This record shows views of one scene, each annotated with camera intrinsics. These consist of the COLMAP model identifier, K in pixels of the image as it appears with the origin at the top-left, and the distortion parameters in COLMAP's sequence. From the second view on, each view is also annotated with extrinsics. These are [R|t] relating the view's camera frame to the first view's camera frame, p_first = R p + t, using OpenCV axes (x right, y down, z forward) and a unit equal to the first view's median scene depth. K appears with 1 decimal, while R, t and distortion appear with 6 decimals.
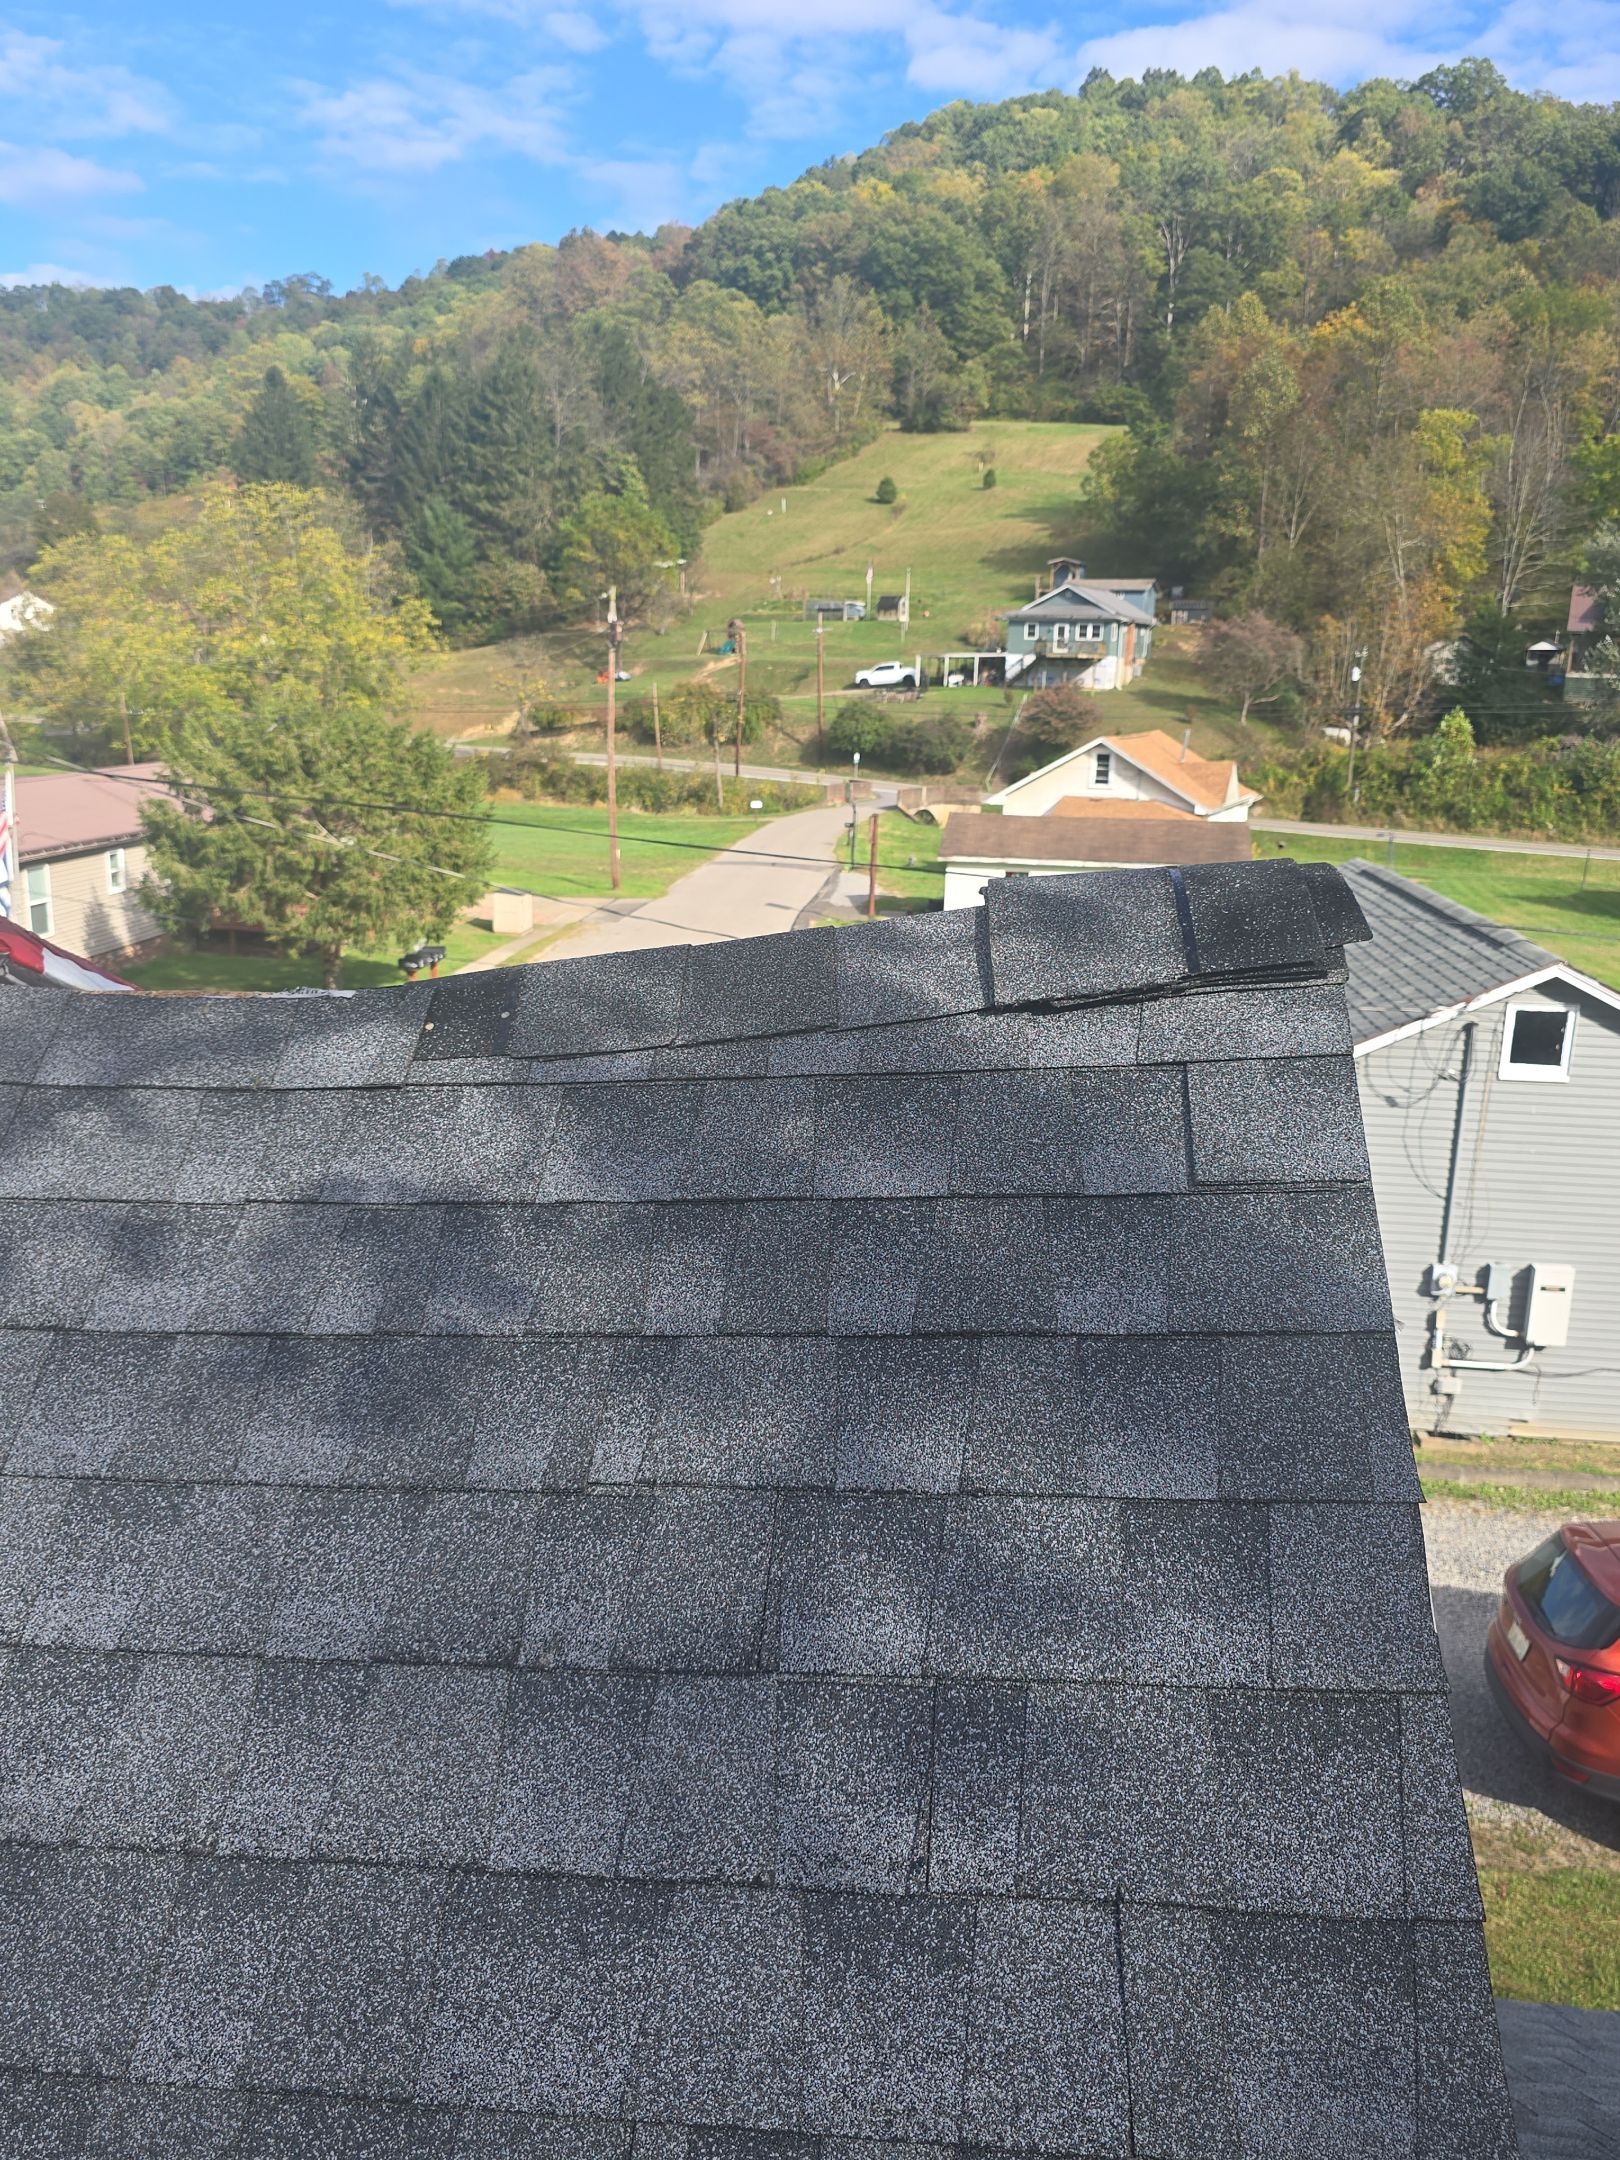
lens RADIAL K [[1753.9, 0, 810.0], [0, 1753.9, 1080.0], [0, 0, 1]] dist [0.086022, -0.102308]
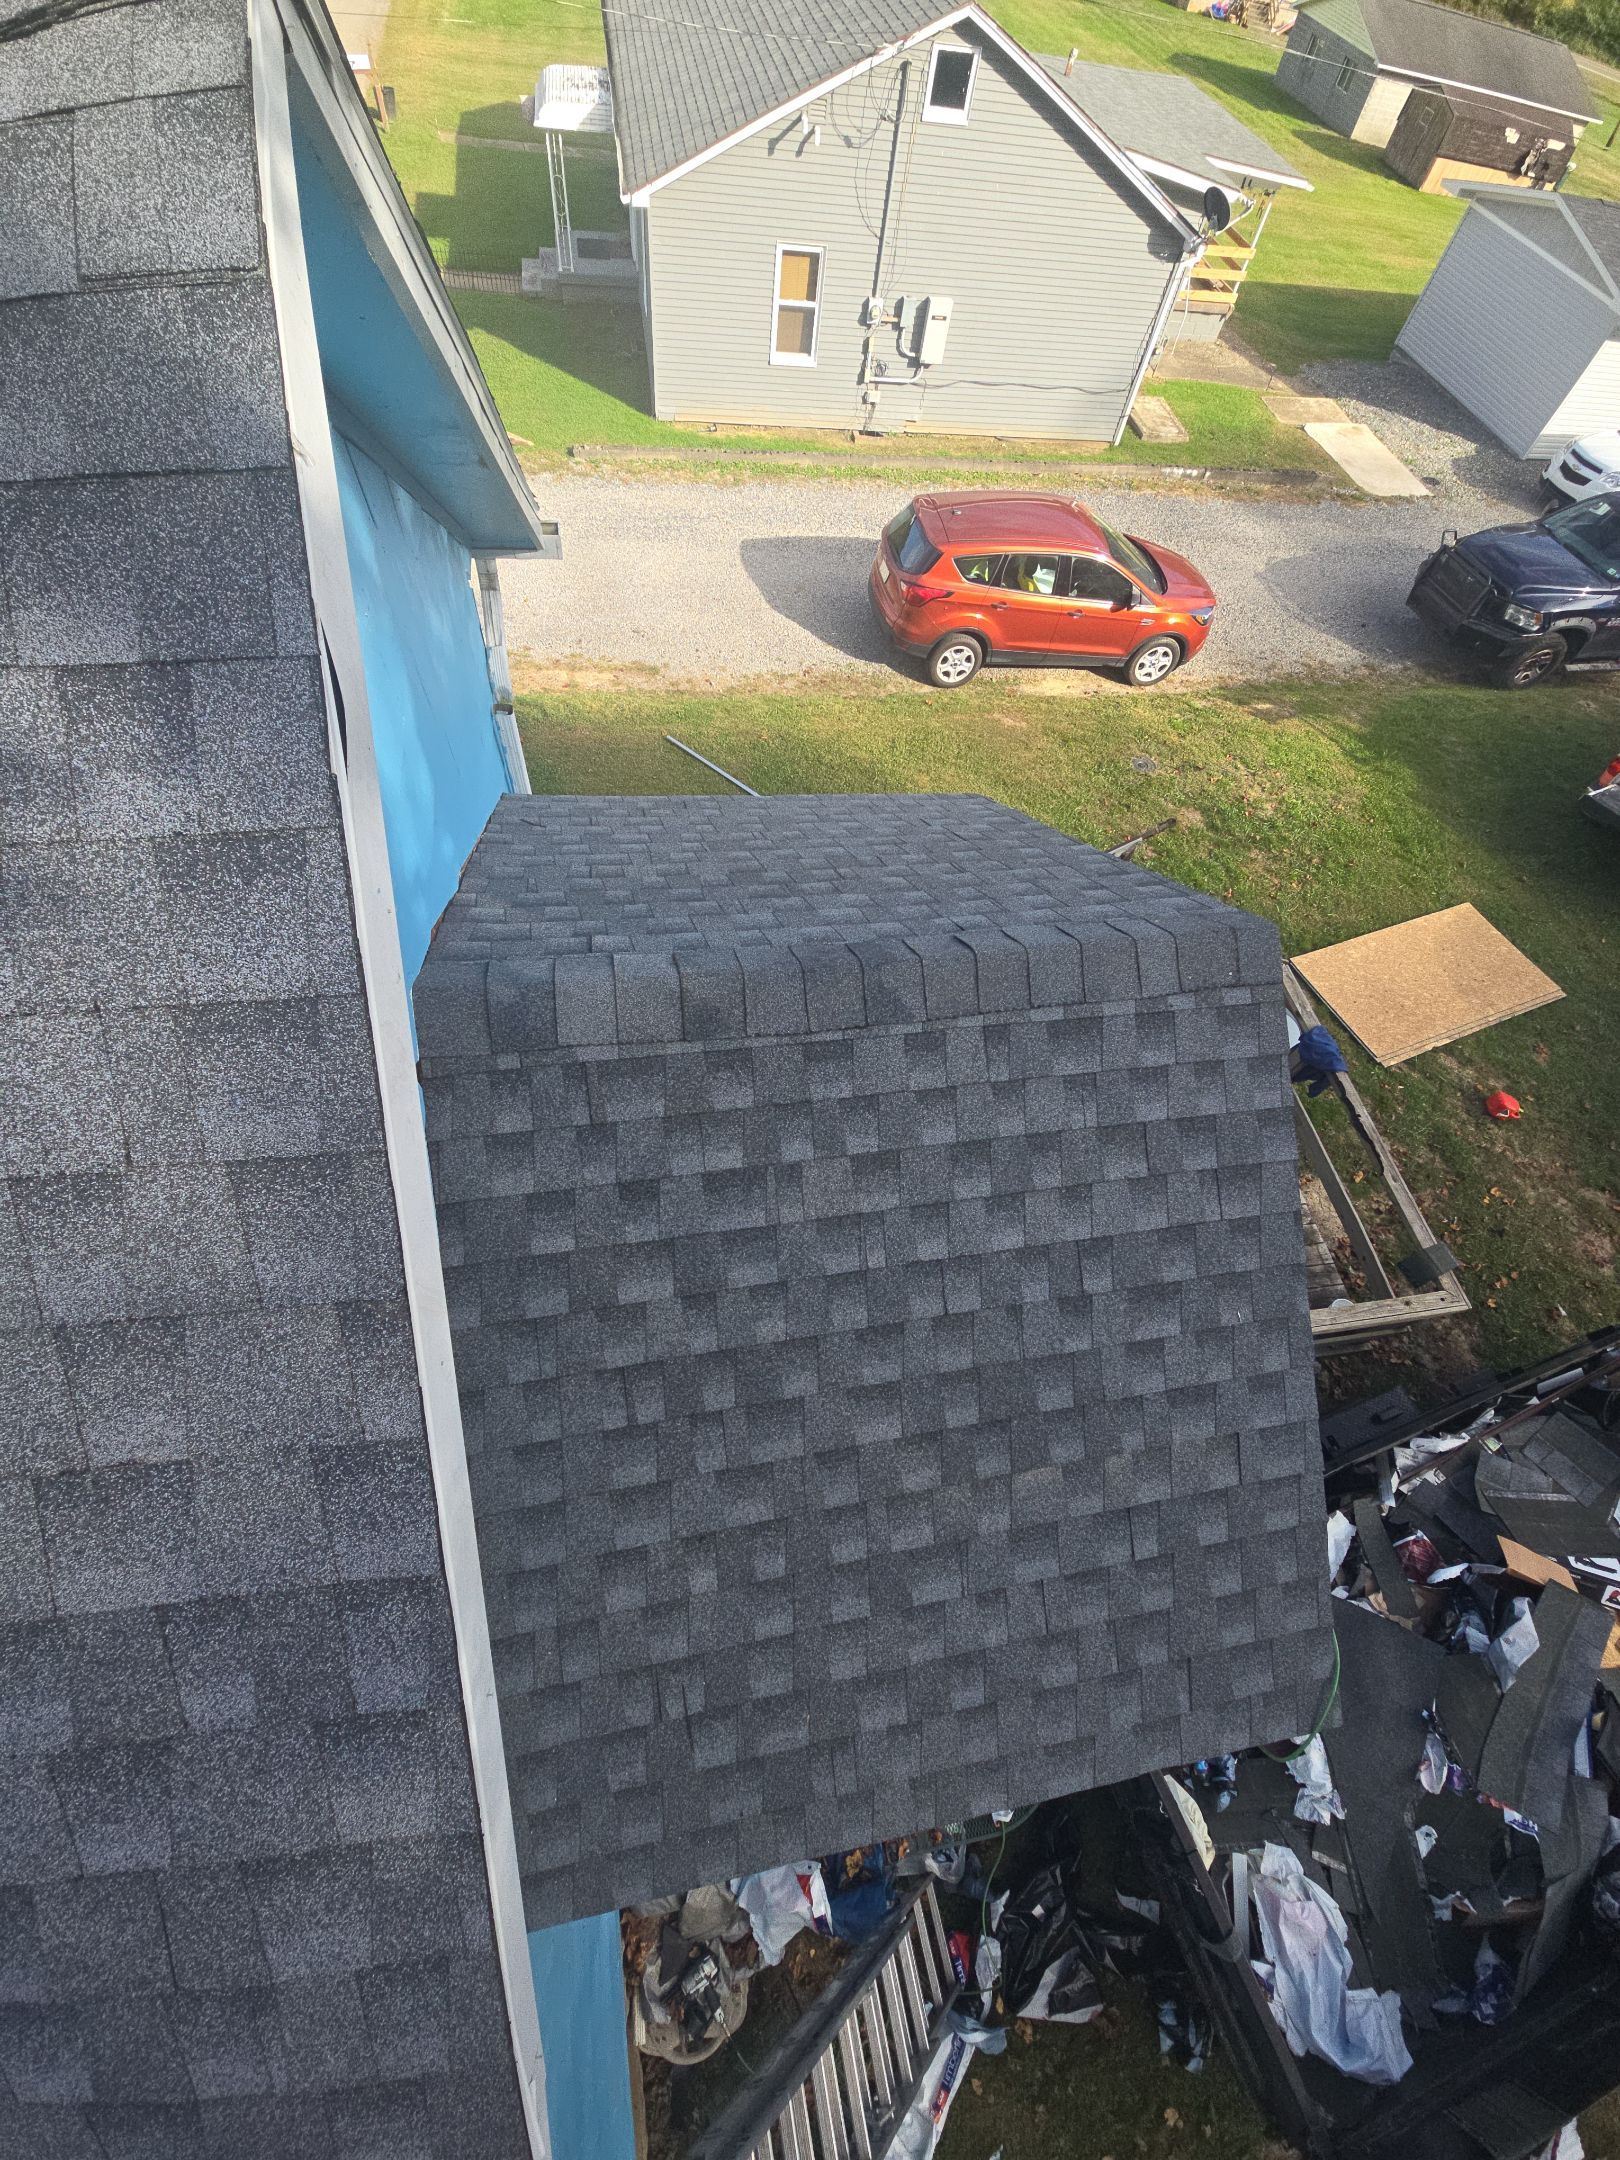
lens RADIAL K [[854.8, 0, 844.2], [0, 854.8, 1084.5], [0, 0, 1]] dist [0.026137, -0.013912]
pose [[0.959697, -0.189237, 0.207777, 0.460087], [-0.029944, 0.666260, 0.745118, -0.006903], [-0.279438, -0.721309, 0.633741, 0.308846]]
